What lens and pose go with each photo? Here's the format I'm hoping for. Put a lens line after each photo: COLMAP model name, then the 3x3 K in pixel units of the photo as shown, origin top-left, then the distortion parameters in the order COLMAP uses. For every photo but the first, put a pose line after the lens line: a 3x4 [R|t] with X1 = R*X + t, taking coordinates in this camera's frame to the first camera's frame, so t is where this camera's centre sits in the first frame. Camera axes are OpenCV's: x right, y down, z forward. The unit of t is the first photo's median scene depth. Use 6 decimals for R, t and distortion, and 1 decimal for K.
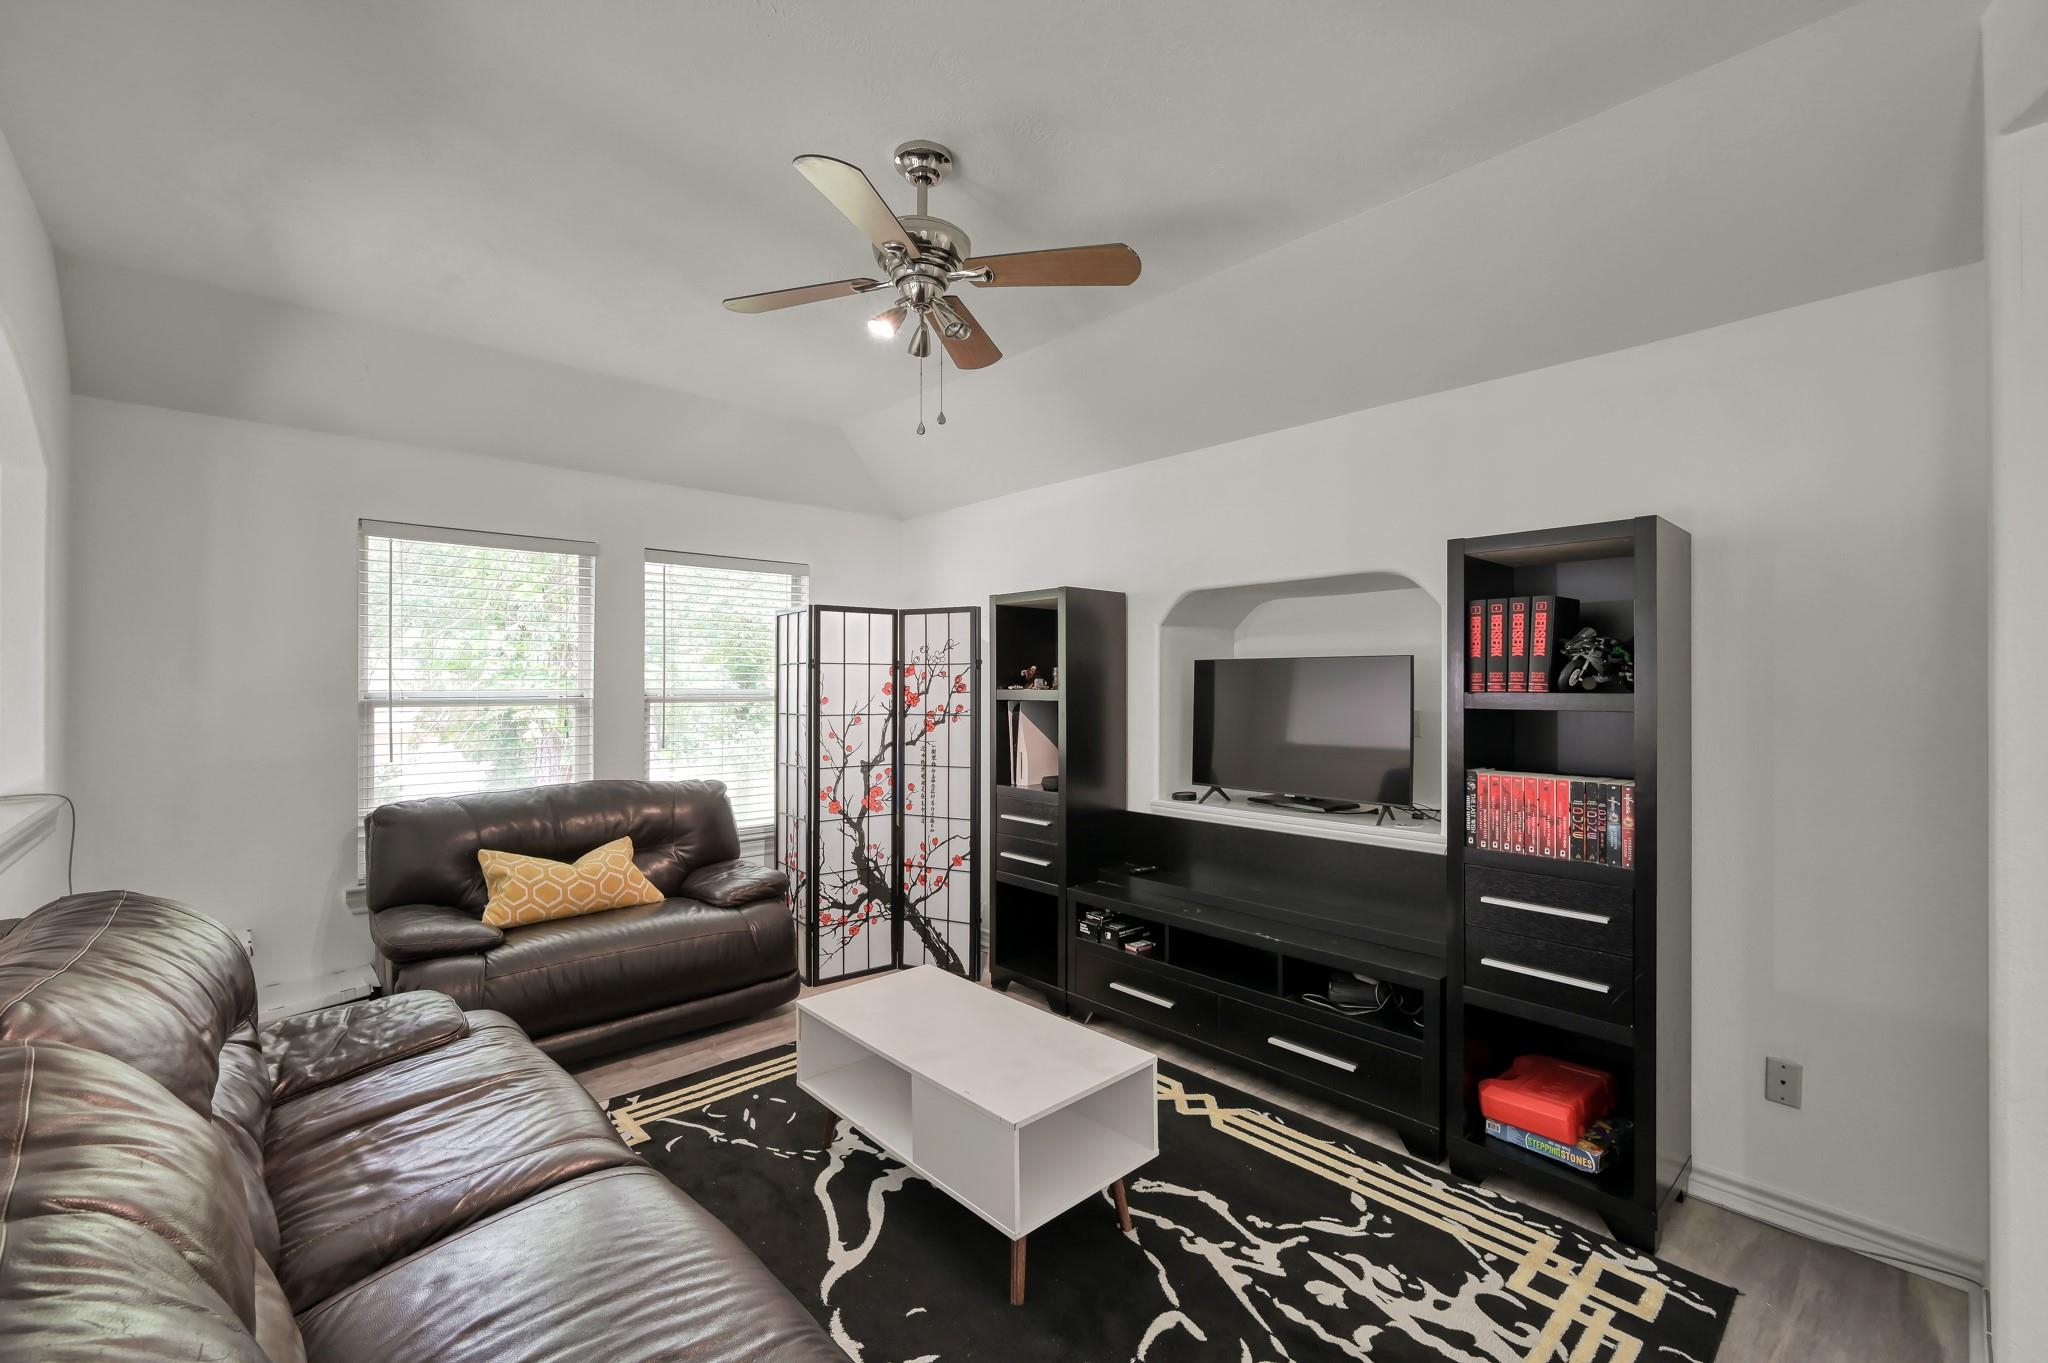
lens RADIAL K [[860.3, 0, 1026.7], [0, 860.3, 681.7], [0, 0, 1]] dist [-0.001470, -0.000354]
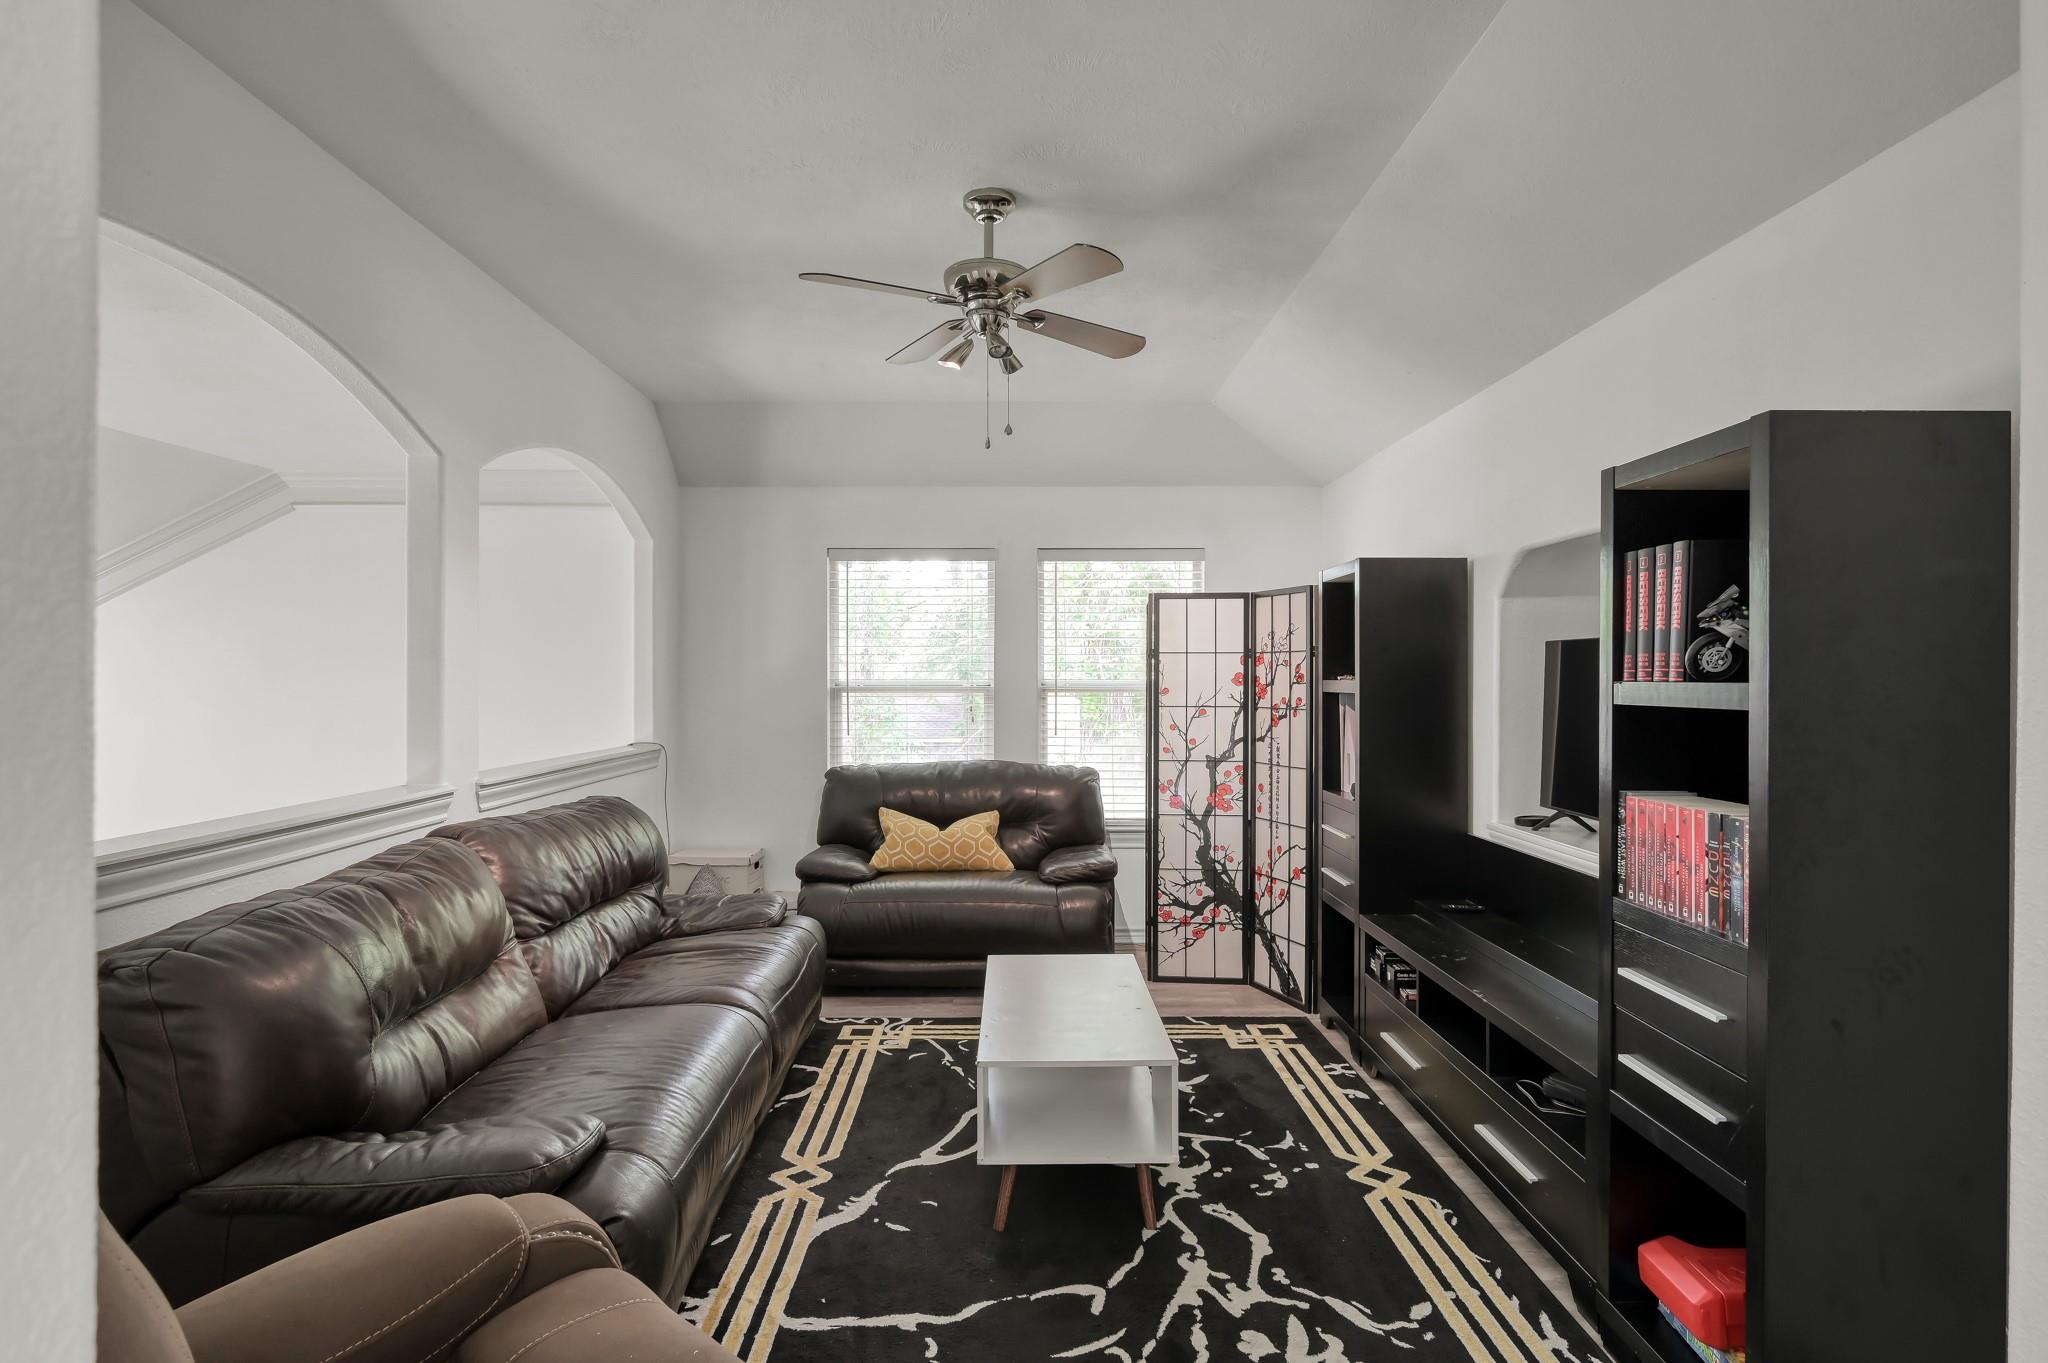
lens RADIAL K [[1056.0, 0, 1020.8], [0, 1056.0, 681.8], [0, 0, 1]] dist [-0.003504, 0.000647]
pose [[0.735134, 0.002296, -0.677918, 0.501507], [0.002303, 0.999980, 0.005884, 0.004205], [0.677918, -0.005887, 0.735114, 0.012143]]
